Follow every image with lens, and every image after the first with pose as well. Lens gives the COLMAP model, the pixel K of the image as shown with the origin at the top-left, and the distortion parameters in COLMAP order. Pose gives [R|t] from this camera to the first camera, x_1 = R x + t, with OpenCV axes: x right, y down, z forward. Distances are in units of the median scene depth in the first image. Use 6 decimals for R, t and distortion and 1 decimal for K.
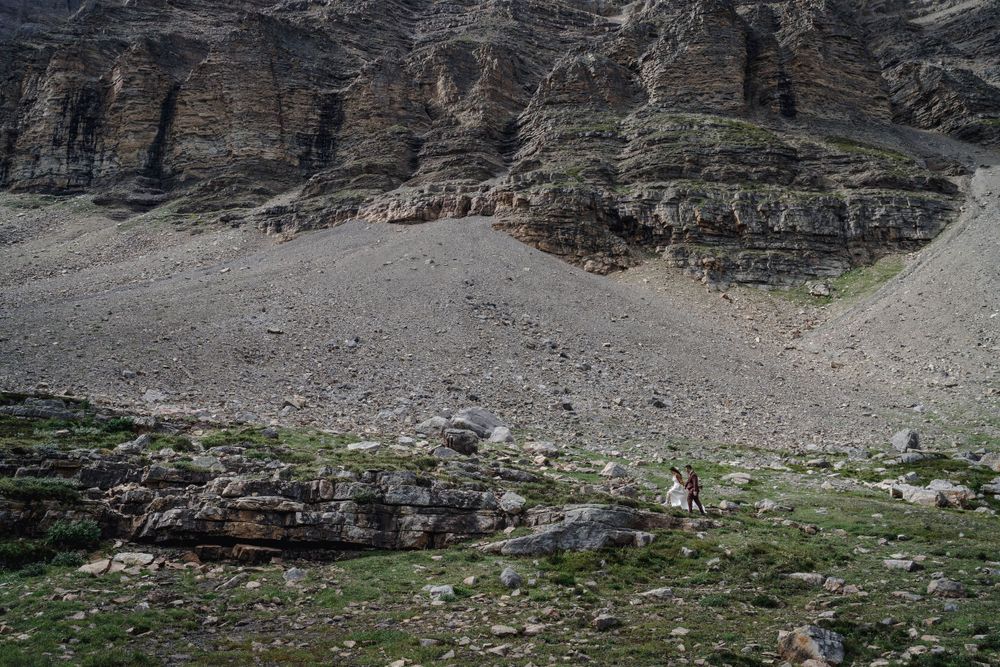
lens RADIAL K [[950.3, 0, 494.0], [0, 950.3, 334.1], [0, 0, 1]] dist [-0.013565, 0.023949]
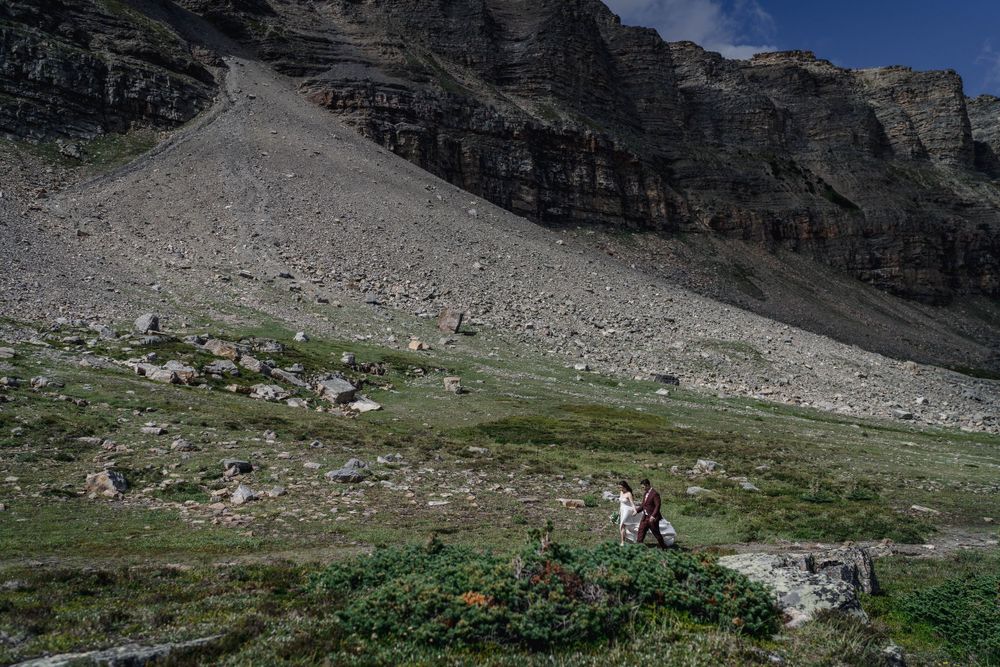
lens RADIAL K [[950.3, 0, 494.0], [0, 950.3, 334.1], [0, 0, 1]] dist [-0.013565, 0.023949]
pose [[0.713587, 0.058686, 0.698104, -0.095572], [-0.159825, 0.983844, 0.080663, -0.044566], [-0.682092, -0.169135, 0.711438, -0.158934]]
